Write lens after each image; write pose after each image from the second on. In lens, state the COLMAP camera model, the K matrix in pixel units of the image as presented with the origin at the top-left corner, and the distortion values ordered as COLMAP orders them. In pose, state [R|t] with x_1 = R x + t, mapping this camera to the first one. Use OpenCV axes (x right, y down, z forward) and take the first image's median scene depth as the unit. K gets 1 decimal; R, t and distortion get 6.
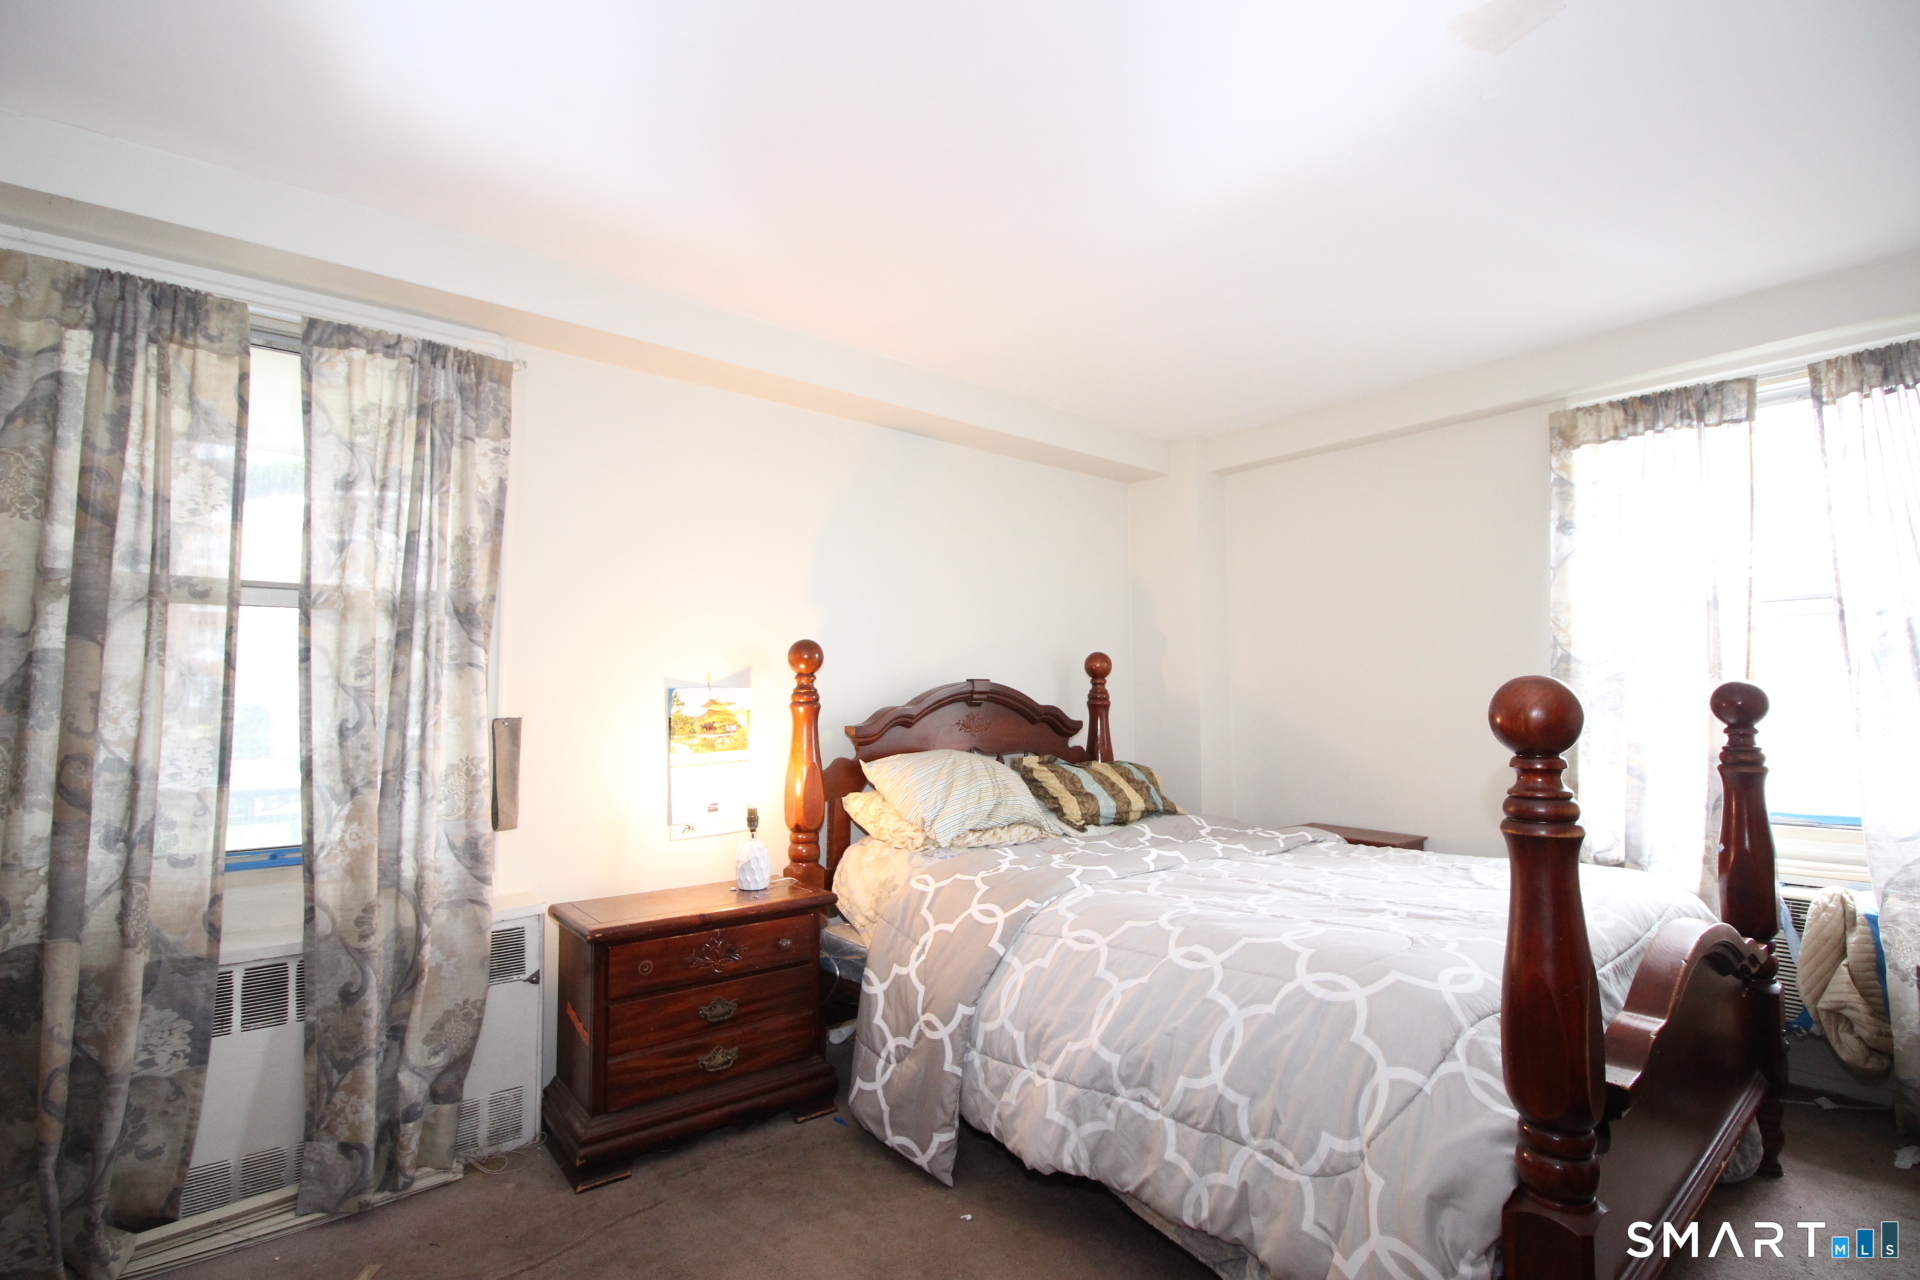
lens RADIAL K [[878.6, 0, 967.6], [0, 878.6, 641.8], [0, 0, 1]] dist [-0.015472, -0.006854]
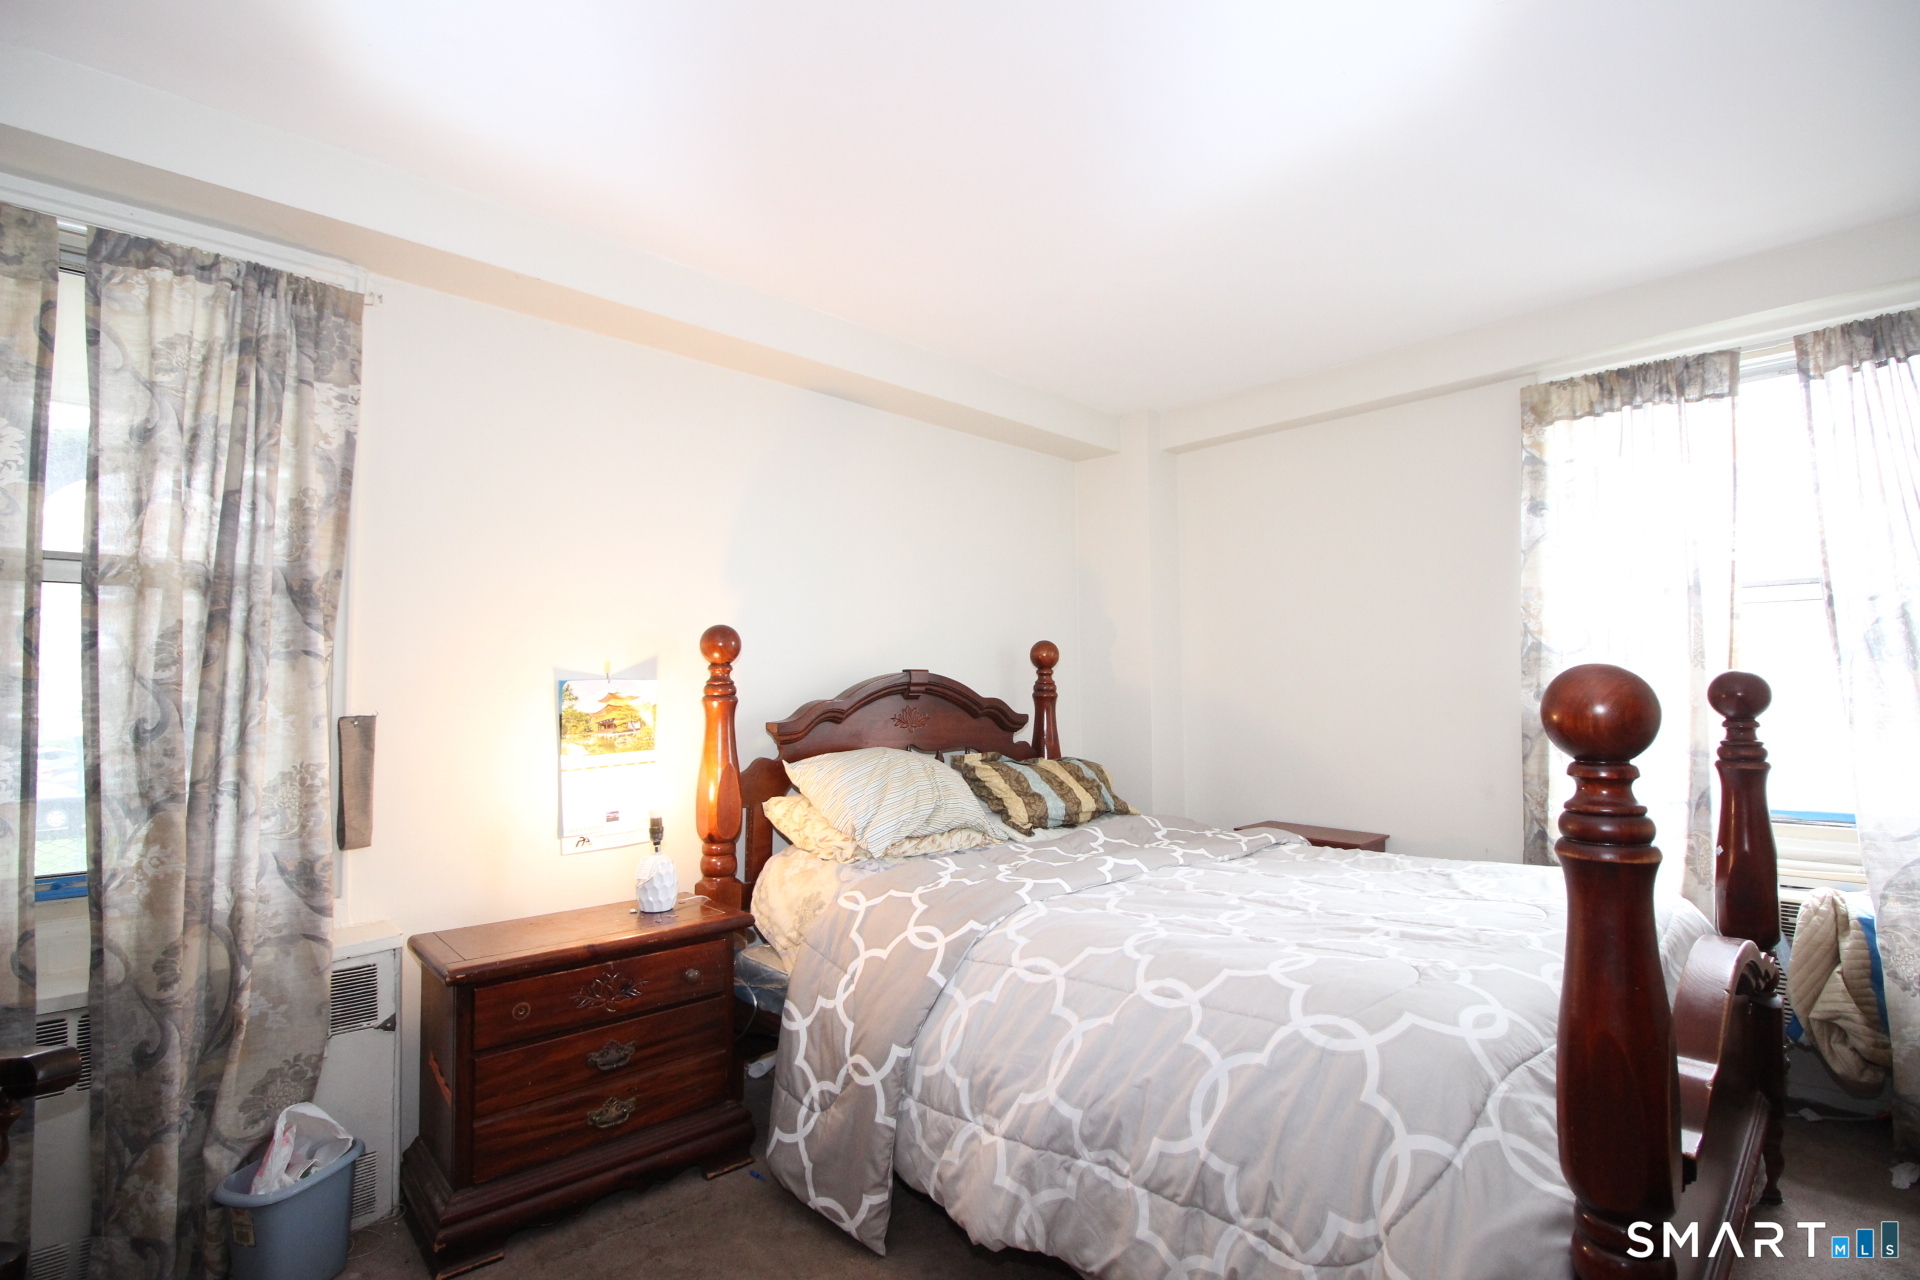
lens RADIAL K [[878.6, 0, 958.1], [0, 878.6, 640.9], [0, 0, 1]] dist [-0.015472, -0.006854]
pose [[0.998224, 0.000562, 0.059578, 0.002728], [-0.001101, 0.999959, 0.009016, 0.006834], [-0.059570, -0.009065, 0.998183, 0.133754]]
